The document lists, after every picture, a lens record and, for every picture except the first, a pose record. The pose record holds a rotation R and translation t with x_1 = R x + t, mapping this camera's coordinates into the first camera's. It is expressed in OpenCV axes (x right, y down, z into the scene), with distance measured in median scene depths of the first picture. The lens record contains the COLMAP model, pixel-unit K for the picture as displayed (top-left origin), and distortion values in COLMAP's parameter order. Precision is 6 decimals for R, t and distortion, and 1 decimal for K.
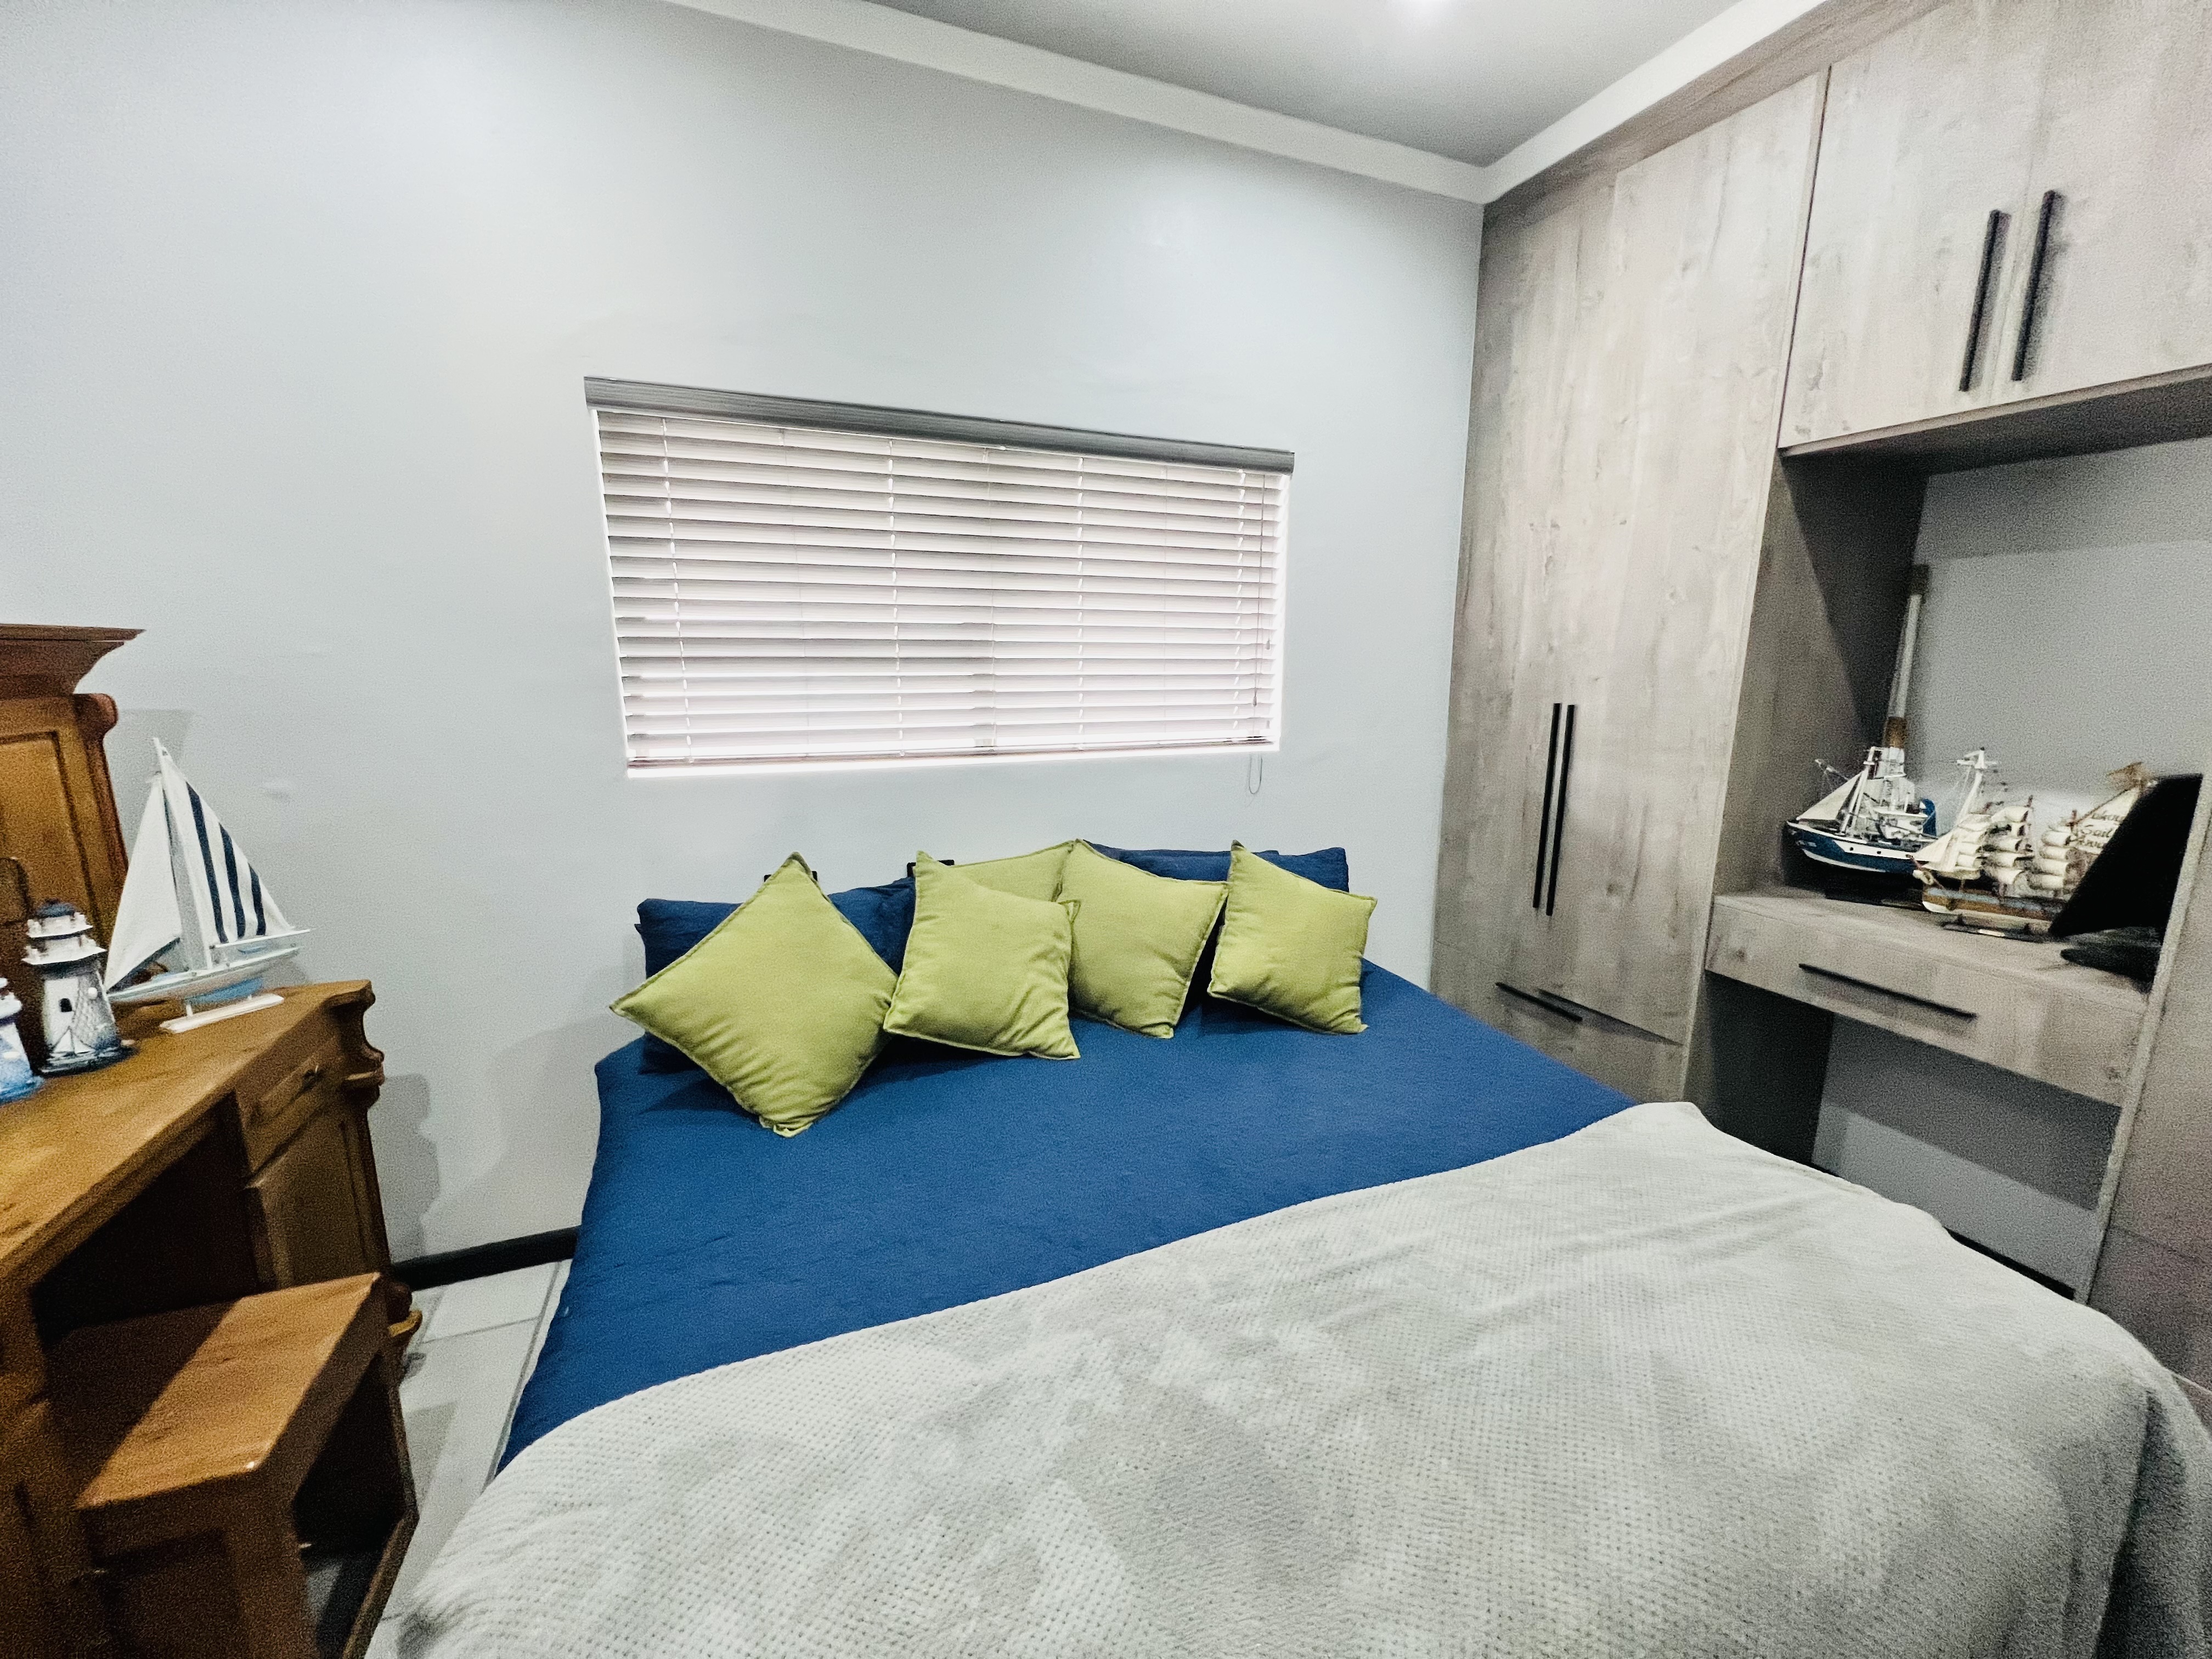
lens RADIAL K [[883.9, 0, 1108.2], [0, 883.9, 826.1], [0, 0, 1]] dist [-0.000195, 0.000023]
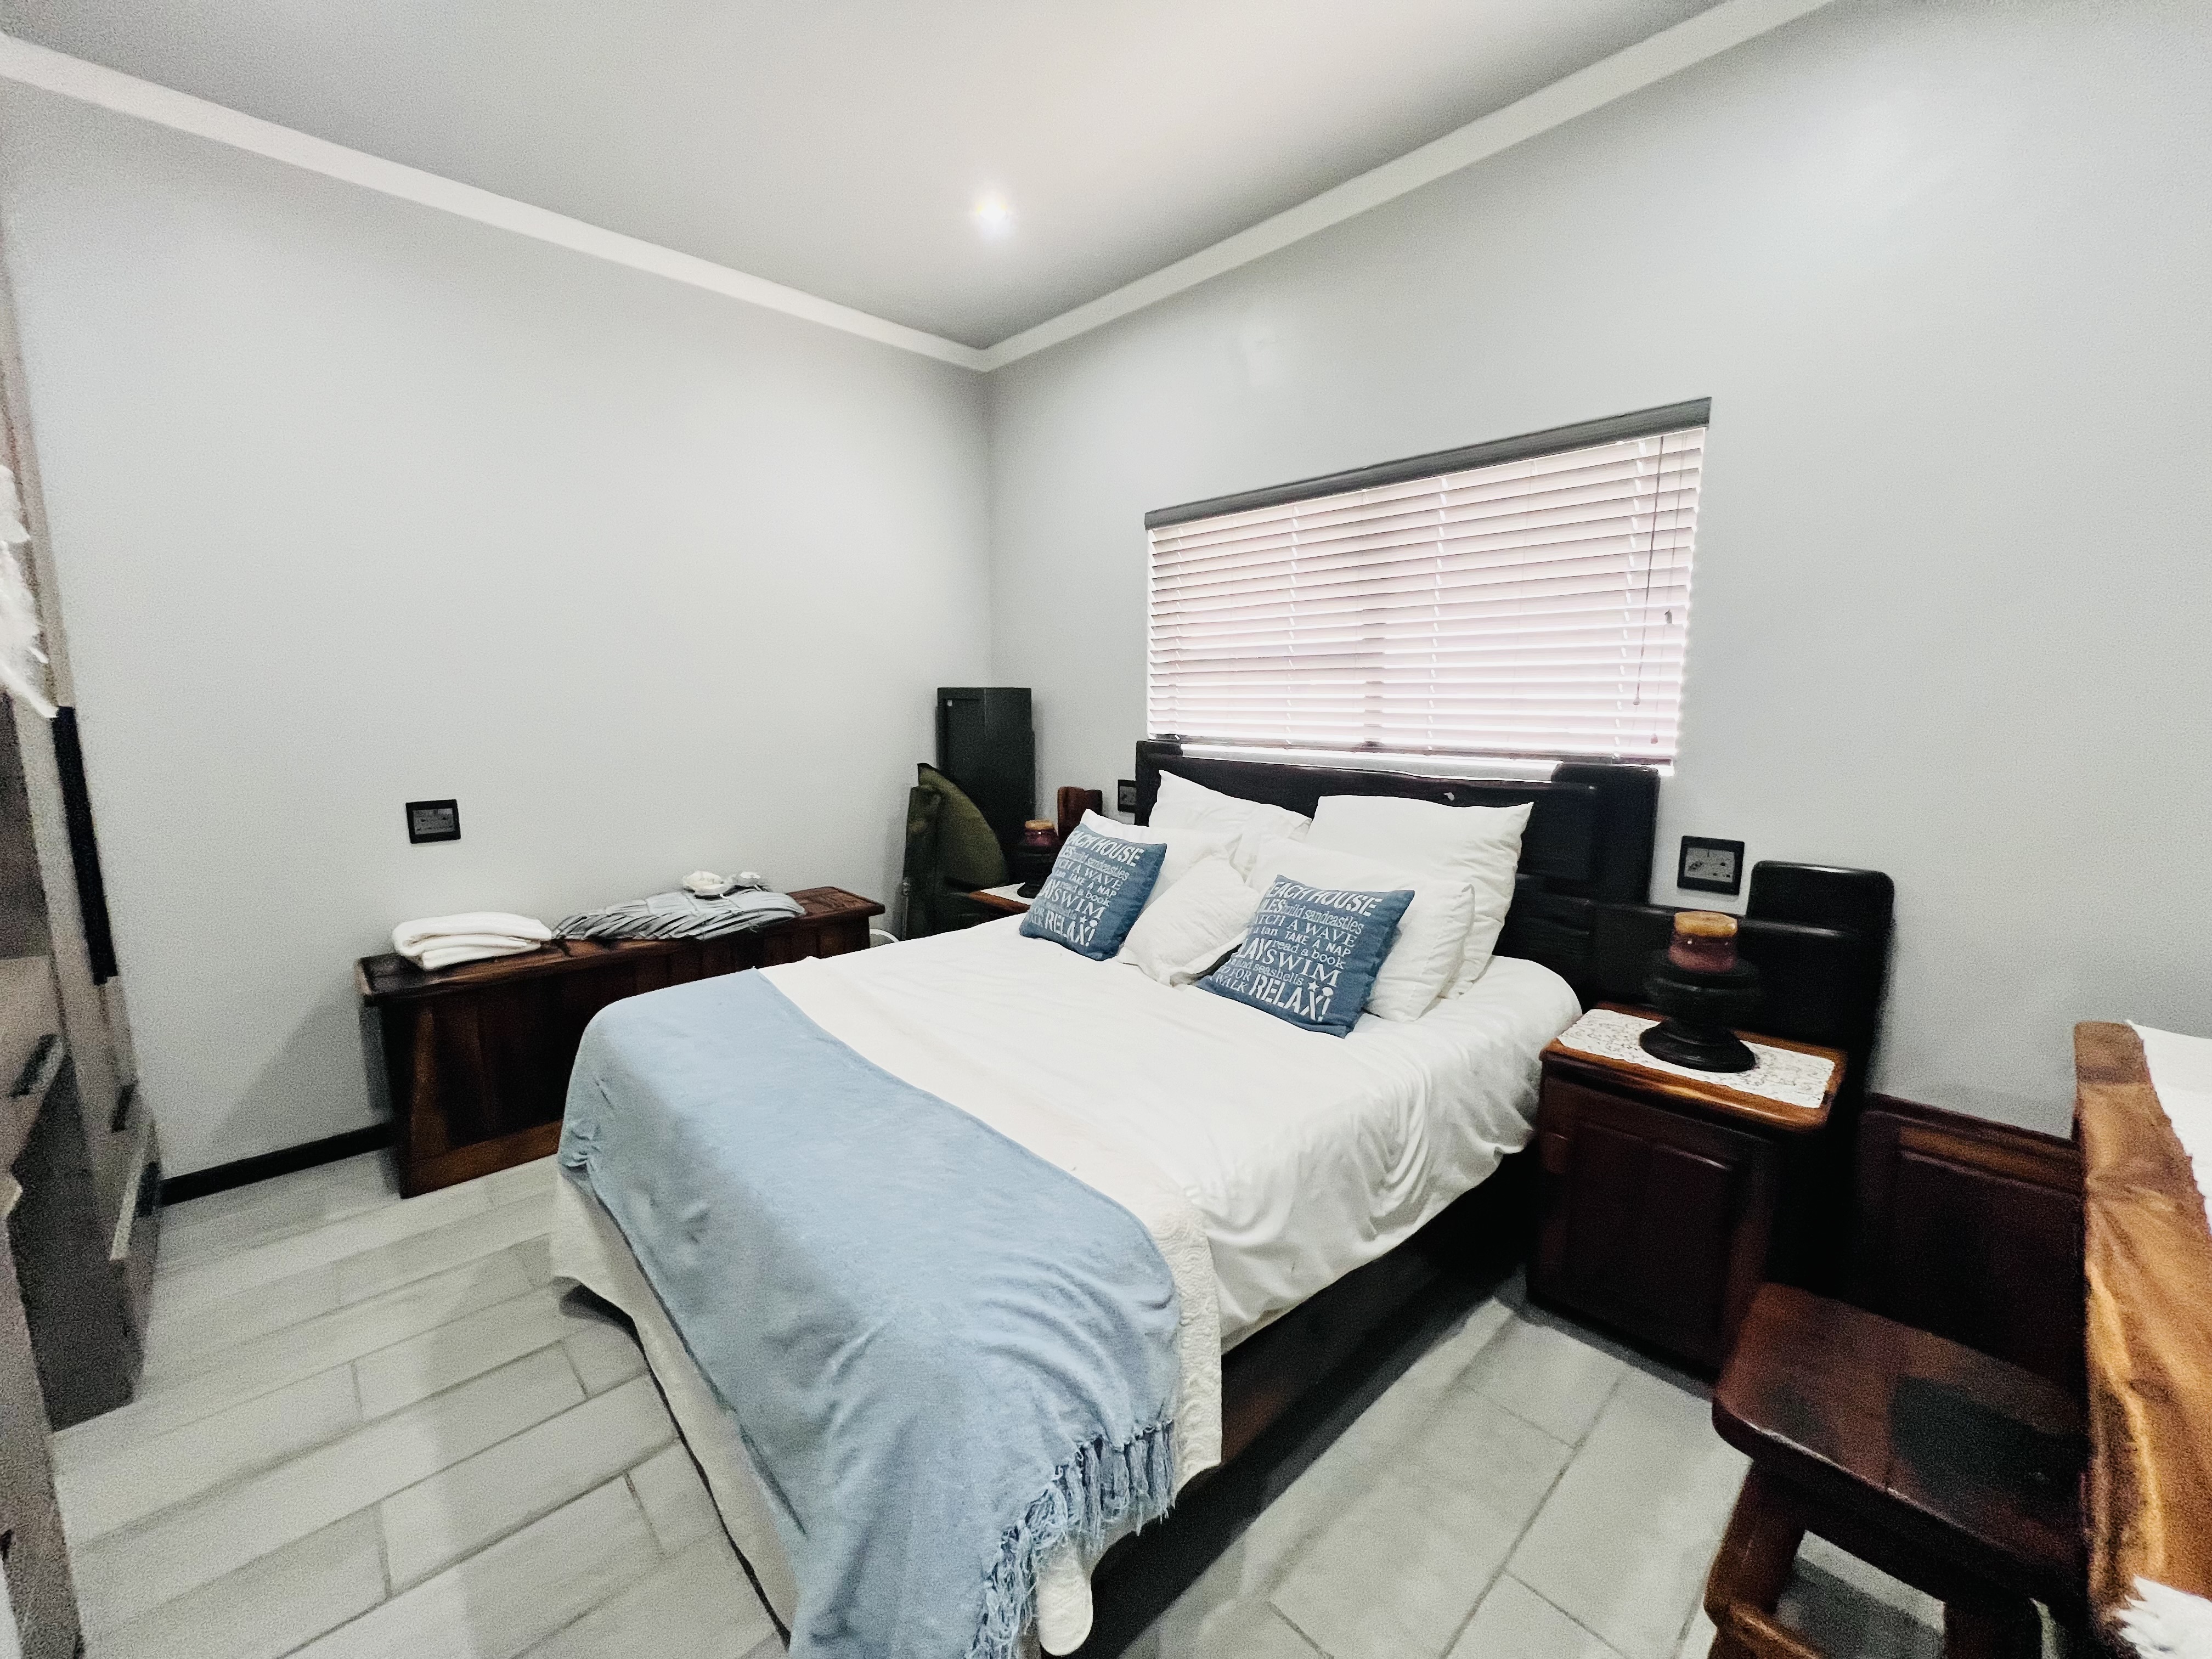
lens RADIAL K [[883.9, 0, 1108.2], [0, 883.9, 826.1], [0, 0, 1]] dist [-0.000195, 0.000023]
pose [[0.375691, 0.123867, -0.918430, 0.844491], [-0.177233, 0.982339, 0.059988, 0.012302], [0.909640, 0.140239, 0.391010, 0.250162]]
